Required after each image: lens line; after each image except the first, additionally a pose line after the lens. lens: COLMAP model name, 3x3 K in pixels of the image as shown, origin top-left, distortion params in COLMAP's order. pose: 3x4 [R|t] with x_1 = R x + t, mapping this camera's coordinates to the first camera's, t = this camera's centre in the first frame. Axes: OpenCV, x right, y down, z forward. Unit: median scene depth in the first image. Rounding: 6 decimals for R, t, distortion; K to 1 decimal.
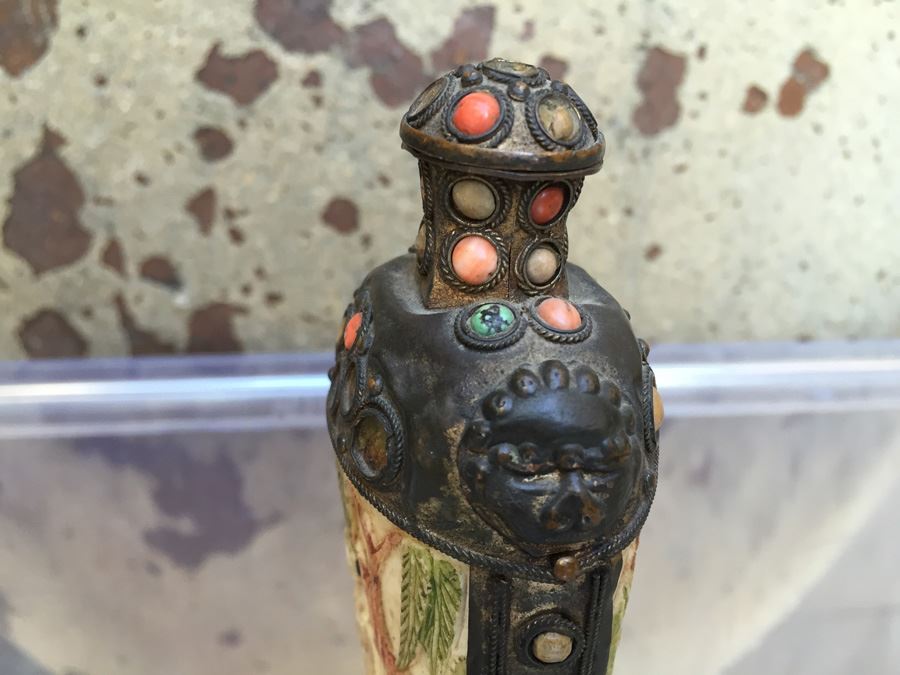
lens RADIAL K [[837.7, 0, 449.4], [0, 837.7, 329.9], [0, 0, 1]] dist [-0.005165, 0.000000]
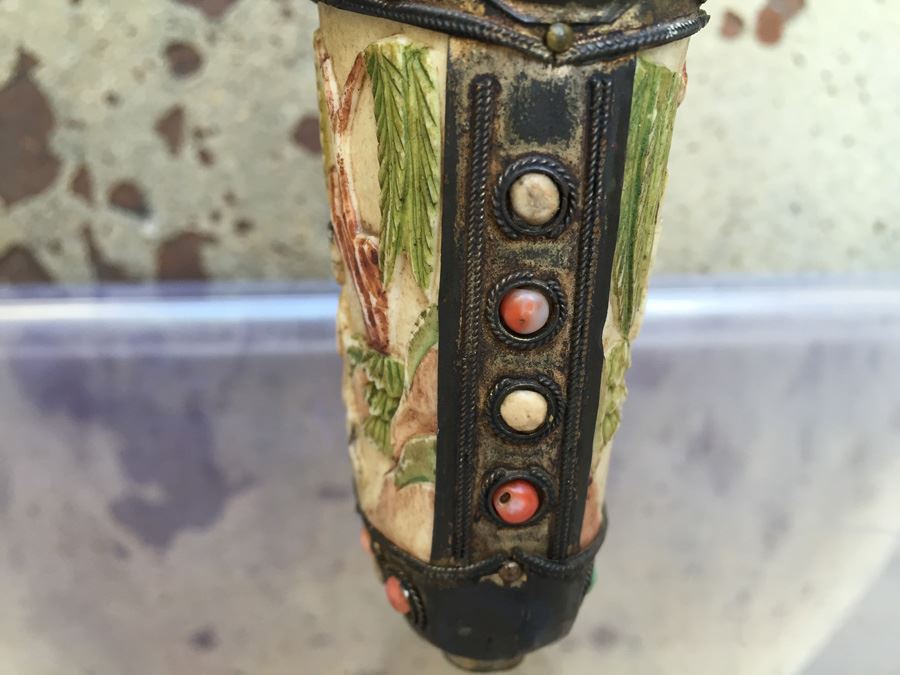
lens RADIAL K [[837.7, 0, 454.2], [0, 837.7, 340.5], [0, 0, 1]] dist [-0.005165, 0.000000]
pose [[0.999624, -0.008922, -0.025925, 0.059517], [0.005350, 0.990869, -0.134719, 0.228801], [0.026890, 0.134529, 0.990545, 0.060622]]
